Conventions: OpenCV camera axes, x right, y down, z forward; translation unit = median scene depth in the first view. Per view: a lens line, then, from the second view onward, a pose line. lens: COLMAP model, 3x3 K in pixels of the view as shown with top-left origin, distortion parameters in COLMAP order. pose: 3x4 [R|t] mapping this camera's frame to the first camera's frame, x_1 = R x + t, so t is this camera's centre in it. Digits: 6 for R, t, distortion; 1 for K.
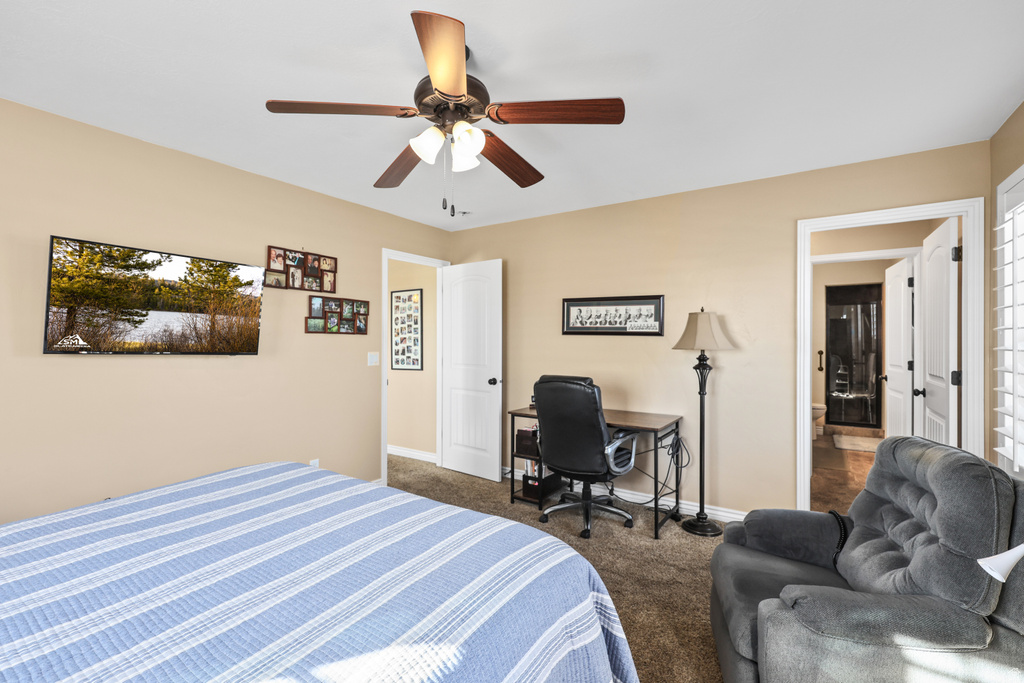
lens RADIAL K [[458.1, 0, 512.0], [0, 458.1, 341.5], [0, 0, 1]] dist [-0.000843, 0.000060]
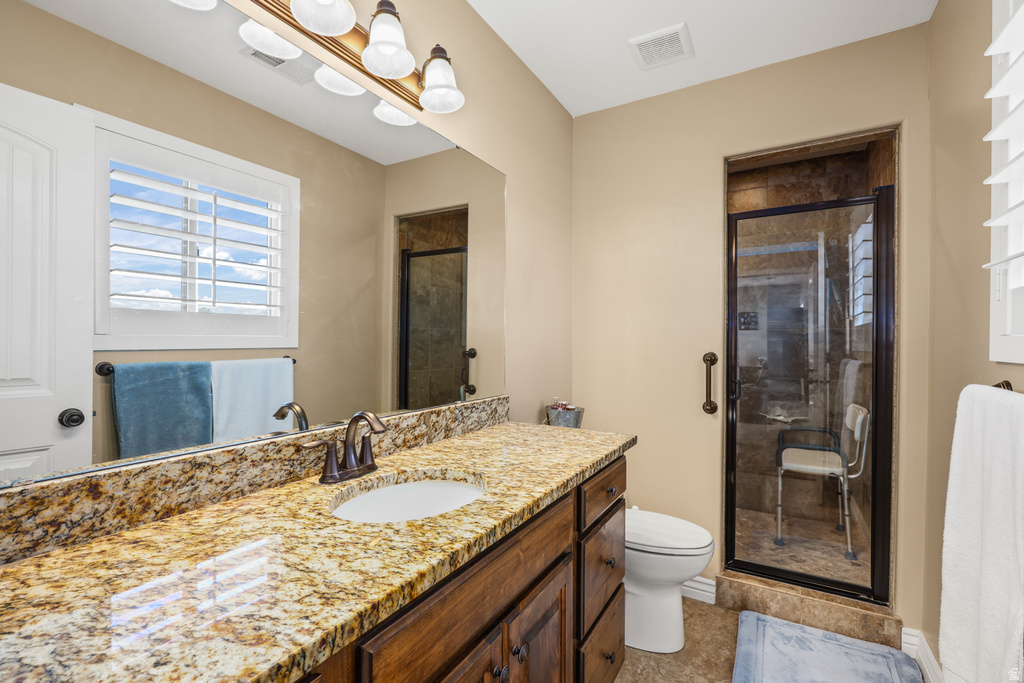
lens RADIAL K [[458.1, 0, 512.0], [0, 458.1, 341.5], [0, 0, 1]] dist [-0.000843, 0.000060]
pose [[0.998442, 0.004919, 0.055584, 0.508622], [-0.004658, 0.999978, -0.004825, 0.013509], [-0.055607, 0.004559, 0.998442, 0.669661]]
